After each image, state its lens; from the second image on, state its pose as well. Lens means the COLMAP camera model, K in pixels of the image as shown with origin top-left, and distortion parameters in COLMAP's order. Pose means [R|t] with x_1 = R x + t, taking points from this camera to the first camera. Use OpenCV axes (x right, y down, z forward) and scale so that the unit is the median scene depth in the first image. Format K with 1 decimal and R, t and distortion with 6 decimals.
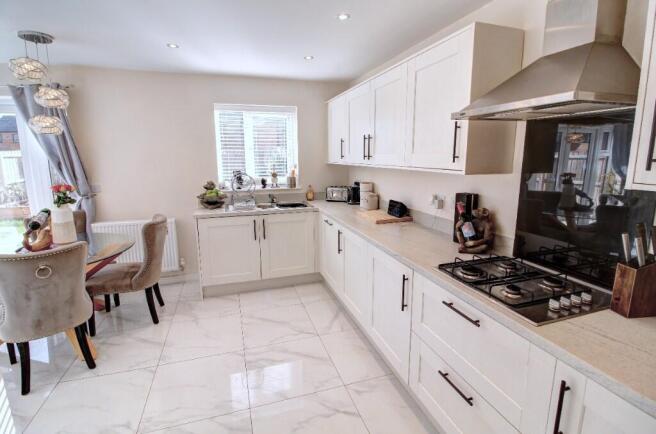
lens RADIAL K [[318.3, 0, 332.4], [0, 318.3, 208.4], [0, 0, 1]] dist [-0.010601, -0.007275]
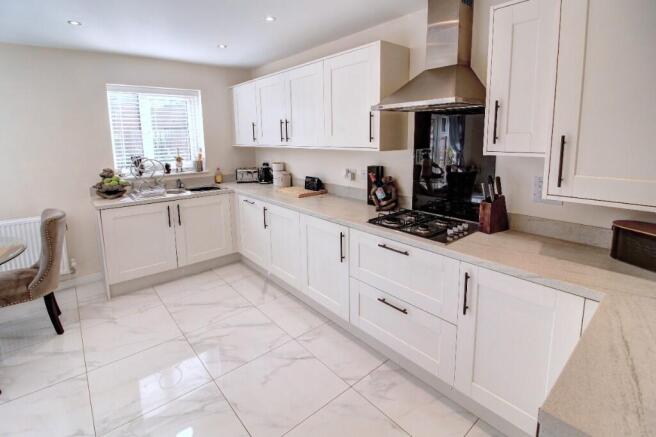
lens RADIAL K [[318.3, 0, 334.3], [0, 318.3, 181.2], [0, 0, 1]] dist [-0.010601, -0.007275]
pose [[0.922270, -0.063664, 0.381266, -0.173268], [0.075166, 0.997053, -0.015336, 0.016184], [-0.379166, 0.042802, 0.924338, -0.101295]]
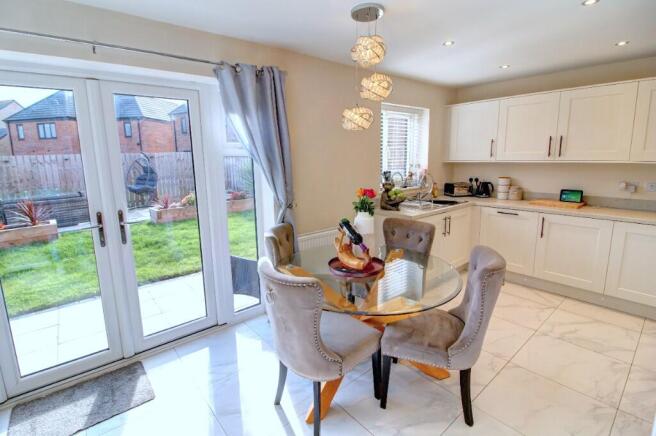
lens RADIAL K [[318.3, 0, 334.0], [0, 318.3, 214.3], [0, 0, 1]] dist [-0.010601, -0.007275]
pose [[0.923903, -0.073685, 0.375464, -1.159209], [0.072671, 0.997213, 0.016882, -0.018661], [-0.375661, 0.011688, 0.926683, 0.224757]]
